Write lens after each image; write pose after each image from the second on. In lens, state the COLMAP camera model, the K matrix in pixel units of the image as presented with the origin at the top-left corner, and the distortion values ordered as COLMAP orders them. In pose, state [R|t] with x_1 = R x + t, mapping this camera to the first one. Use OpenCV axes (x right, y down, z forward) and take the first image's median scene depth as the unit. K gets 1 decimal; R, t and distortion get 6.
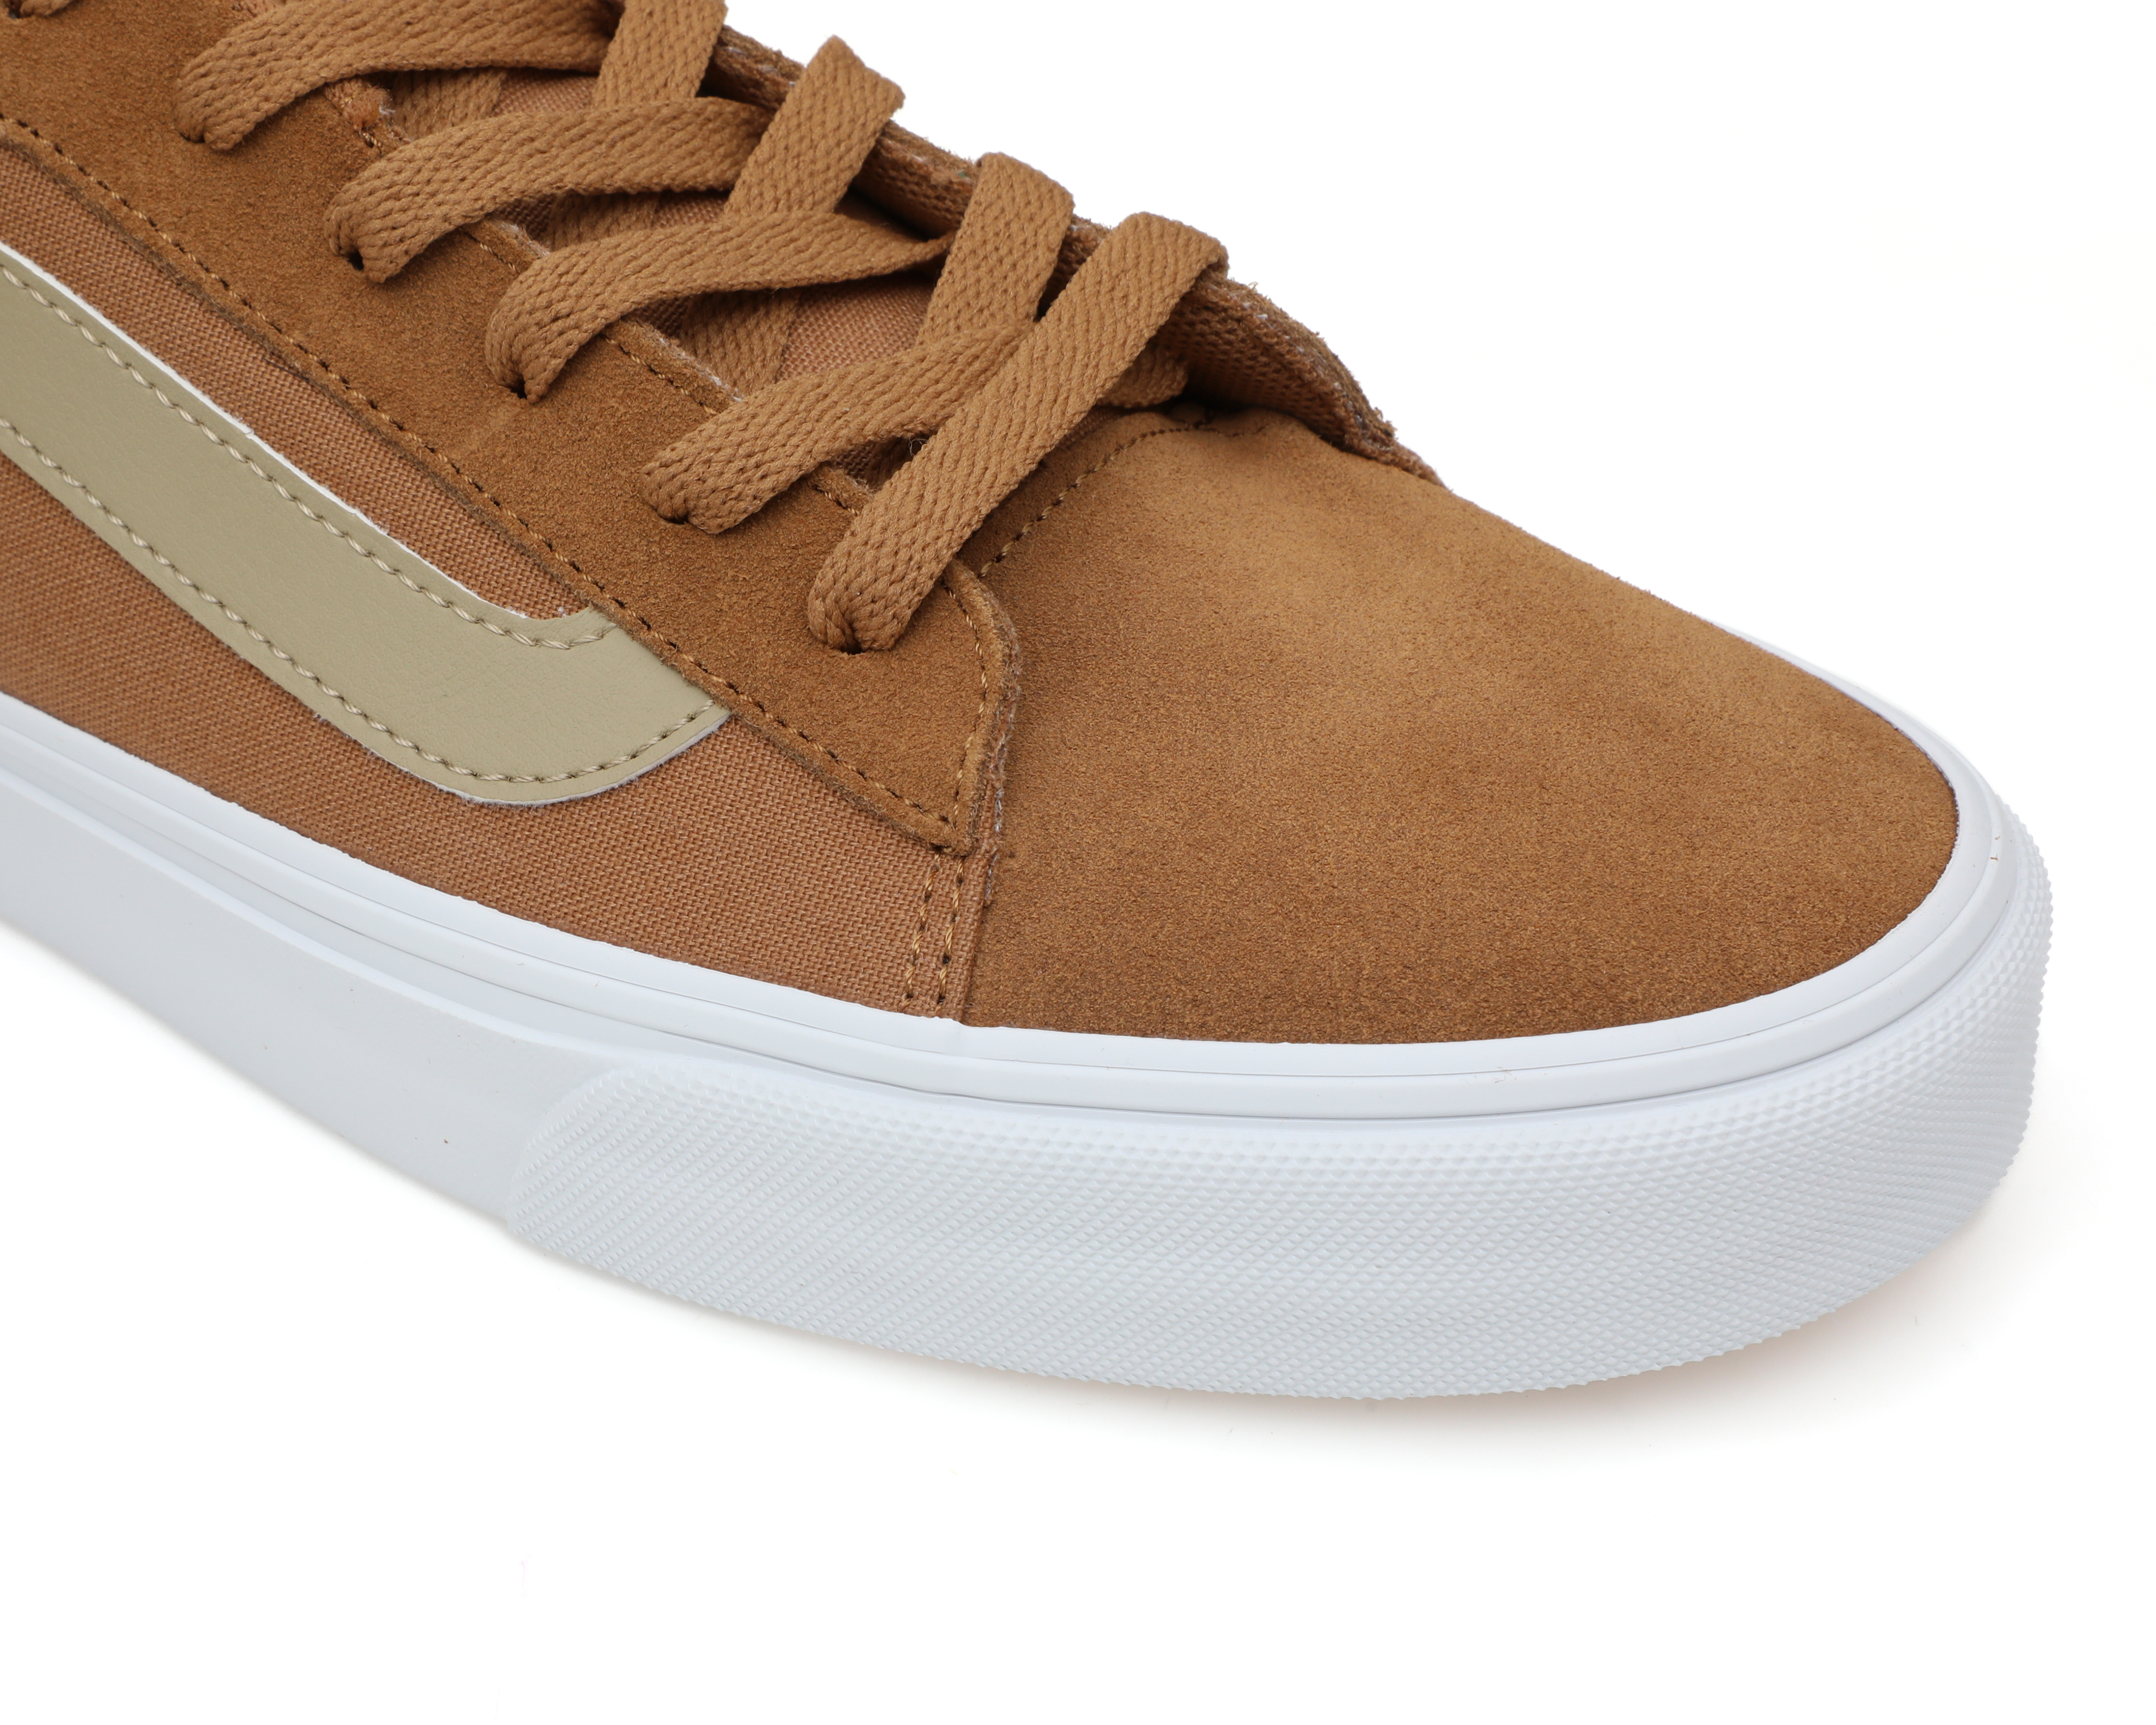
lens RADIAL K [[6210.1, 0, 1065.5], [0, 6210.1, 870.0], [0, 0, 1]] dist [0.158178, 0.000000]
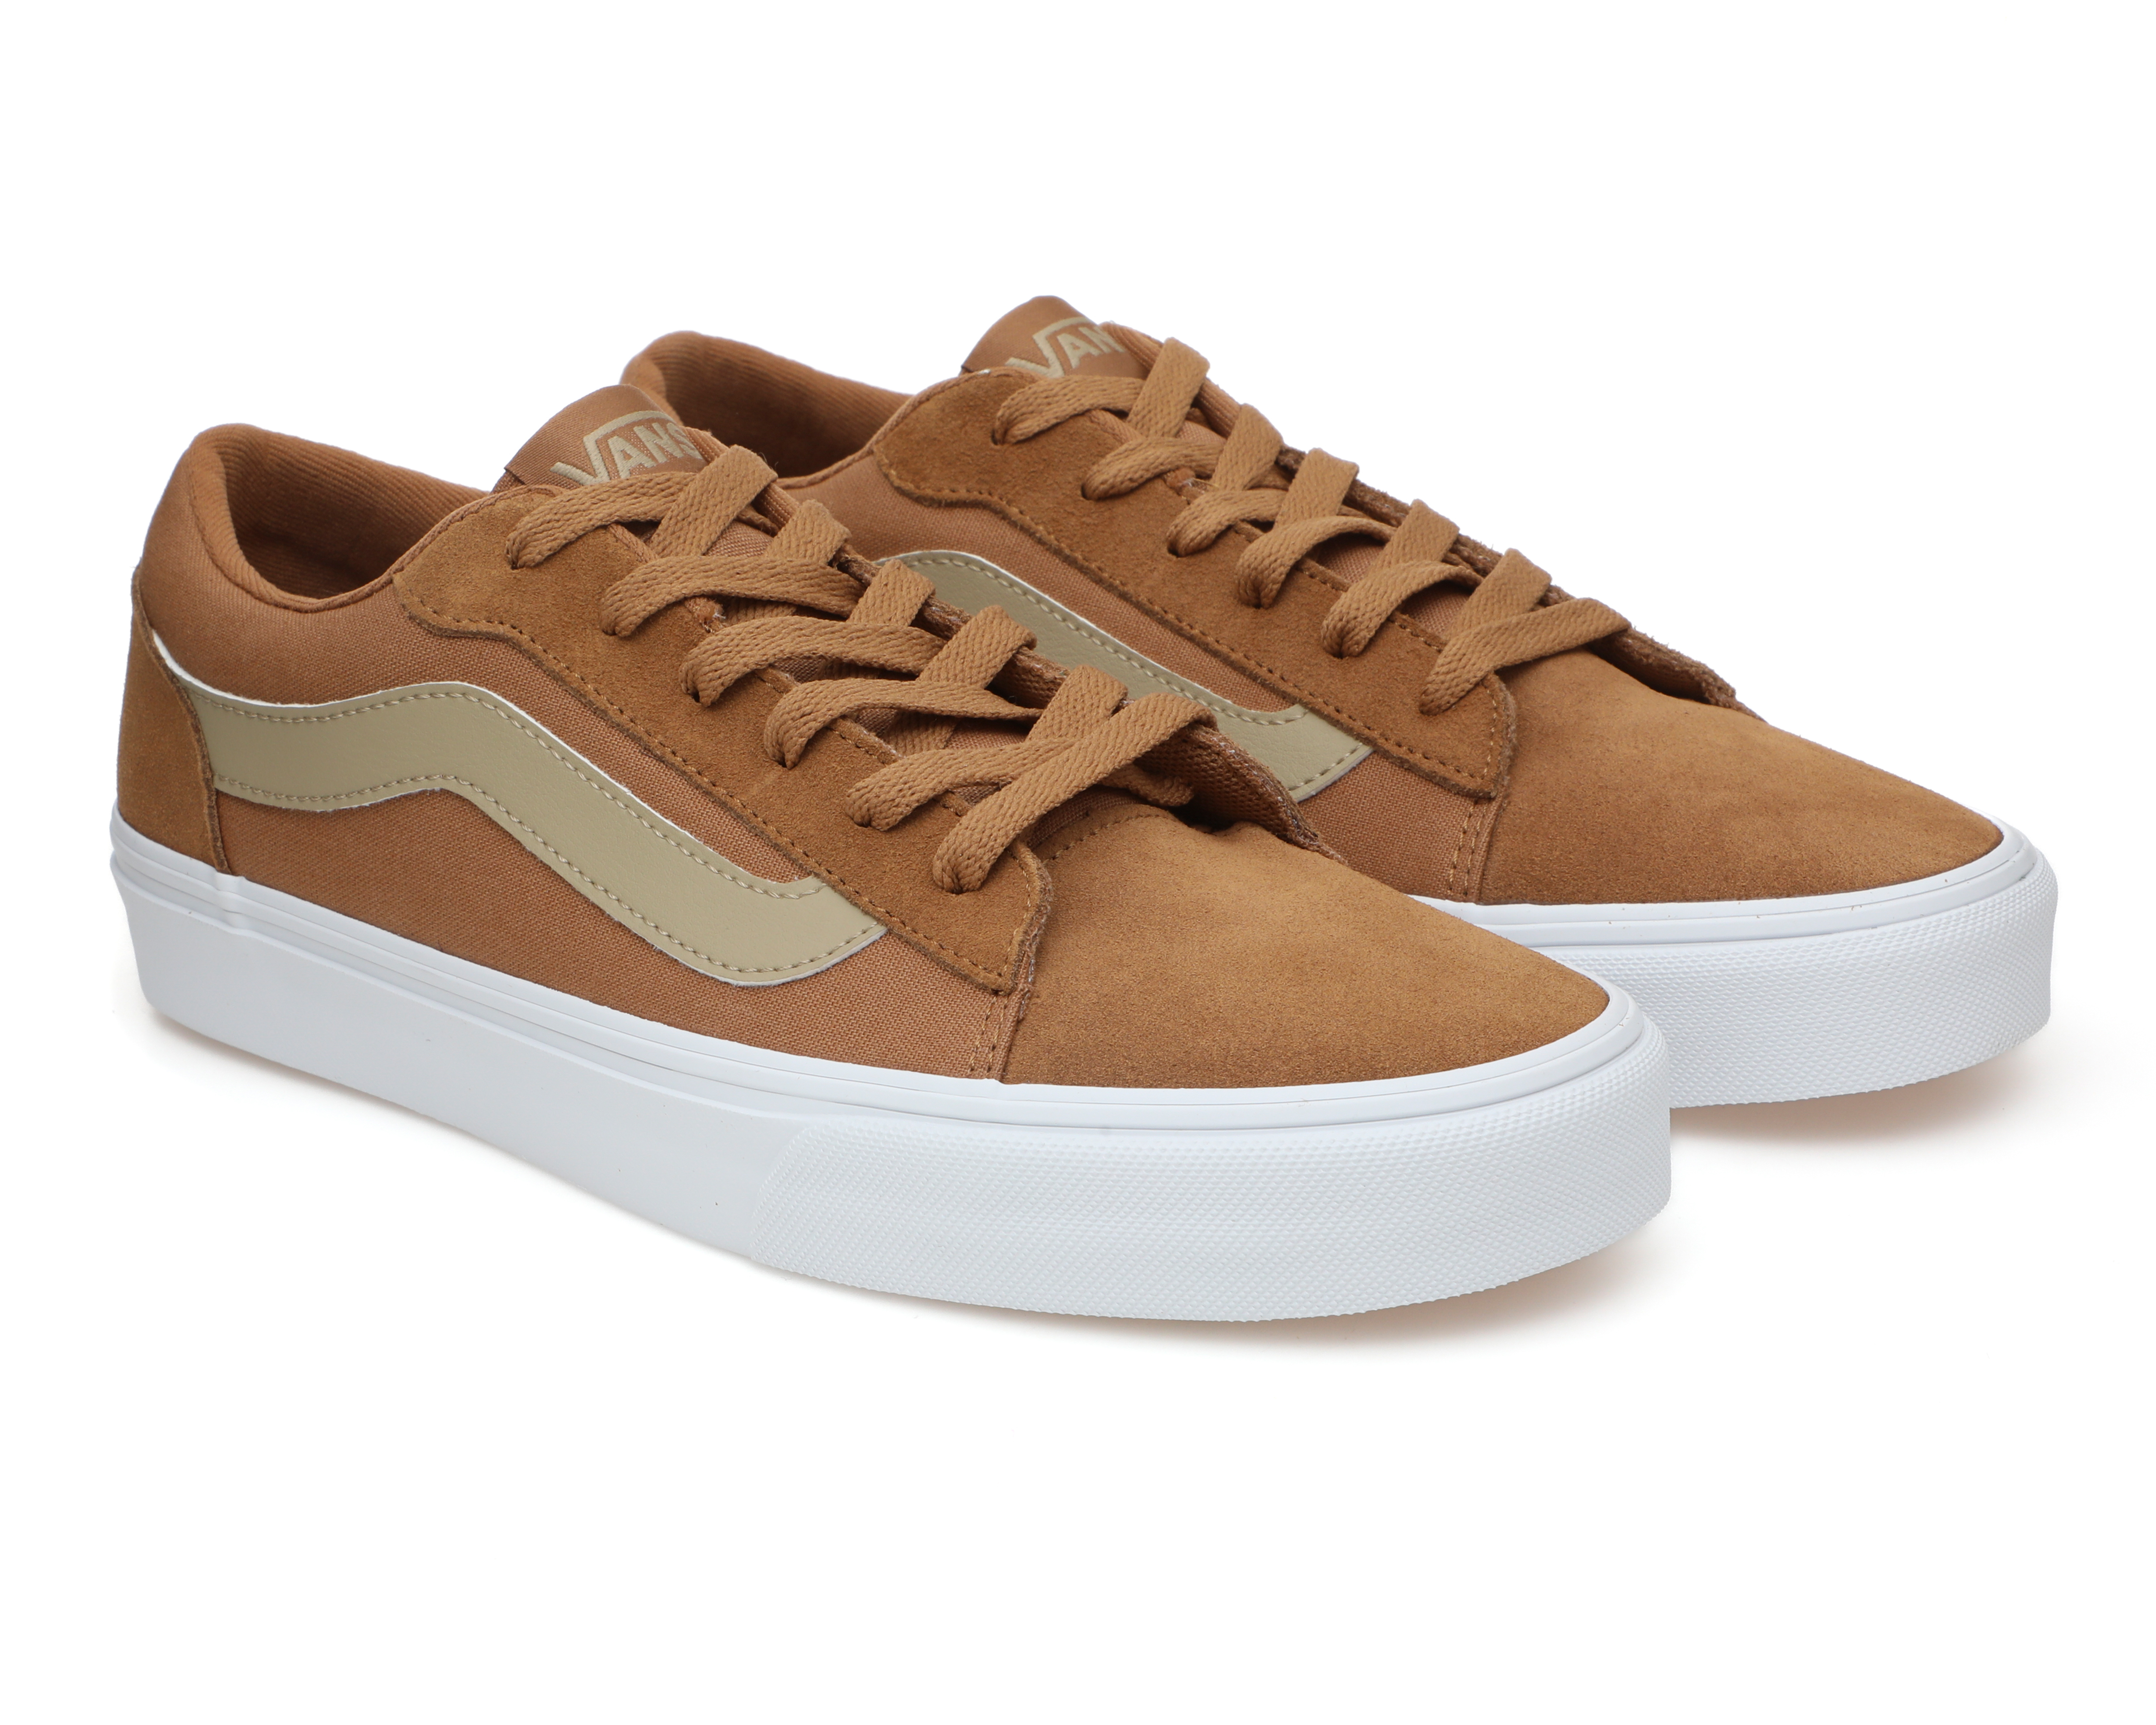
lens RADIAL K [[6210.1, 0, 1085.1], [0, 6210.1, 858.7], [0, 0, 1]] dist [0.158178, 0.000000]
pose [[0.993412, 0.016760, -0.113366, 0.190279], [-0.043554, 0.970235, -0.238215, 0.354144], [0.105999, 0.241583, 0.964573, -0.638464]]
